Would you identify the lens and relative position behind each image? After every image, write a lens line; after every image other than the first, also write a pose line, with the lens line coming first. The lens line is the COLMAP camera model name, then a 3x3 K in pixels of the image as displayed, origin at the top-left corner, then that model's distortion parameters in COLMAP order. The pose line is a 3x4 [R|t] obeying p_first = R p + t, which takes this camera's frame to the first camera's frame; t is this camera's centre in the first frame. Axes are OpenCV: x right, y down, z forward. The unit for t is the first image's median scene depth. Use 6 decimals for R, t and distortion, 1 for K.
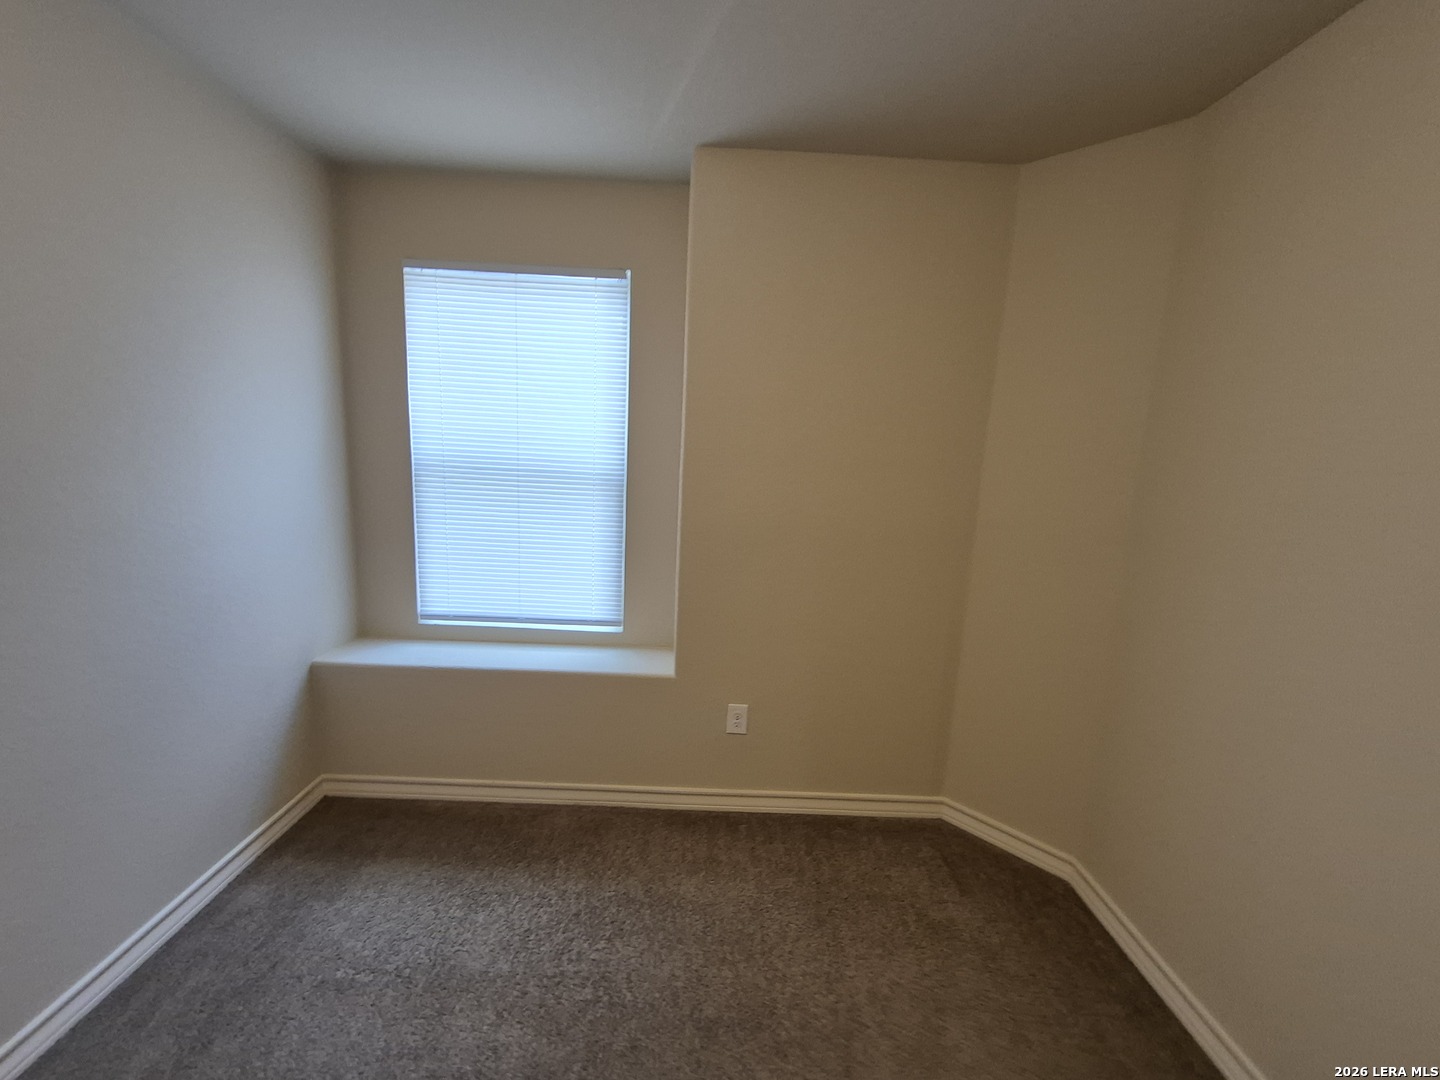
lens RADIAL K [[569.8, 0, 708.2], [0, 569.8, 544.4], [0, 0, 1]] dist [0.001495, 0.000360]
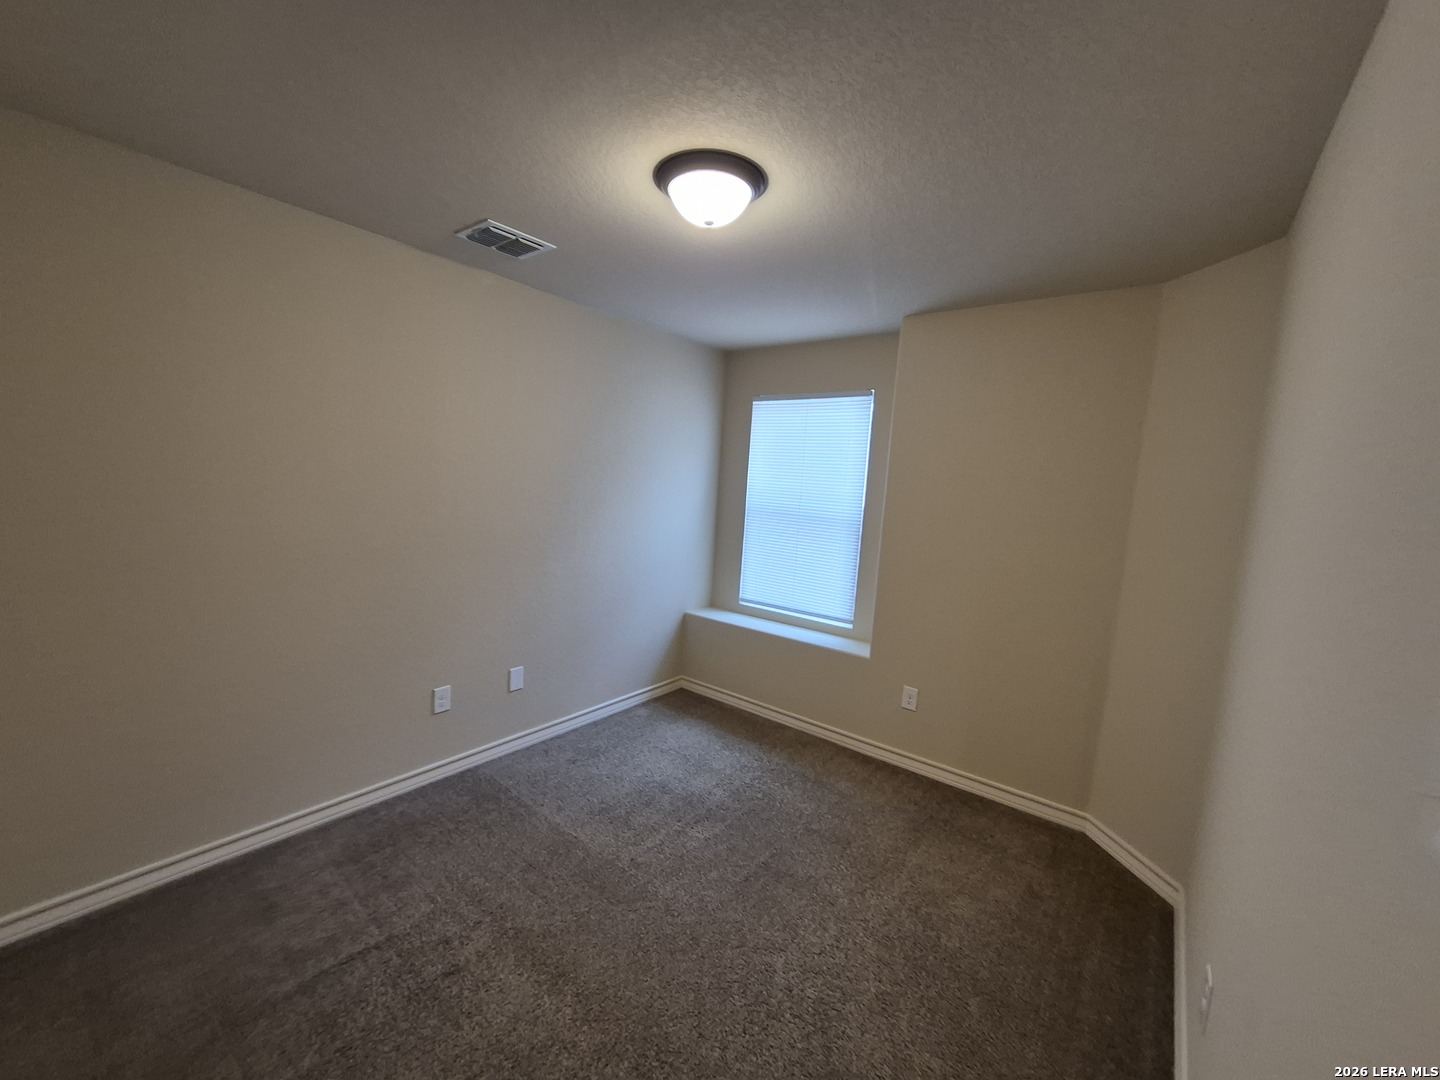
lens RADIAL K [[569.8, 0, 708.2], [0, 569.8, 544.4], [0, 0, 1]] dist [0.001495, 0.000360]
pose [[0.775046, 0.068473, -0.628184, 0.524102], [-0.128734, 0.990373, -0.050877, 0.070214], [0.618653, 0.120301, 0.776399, -0.431432]]
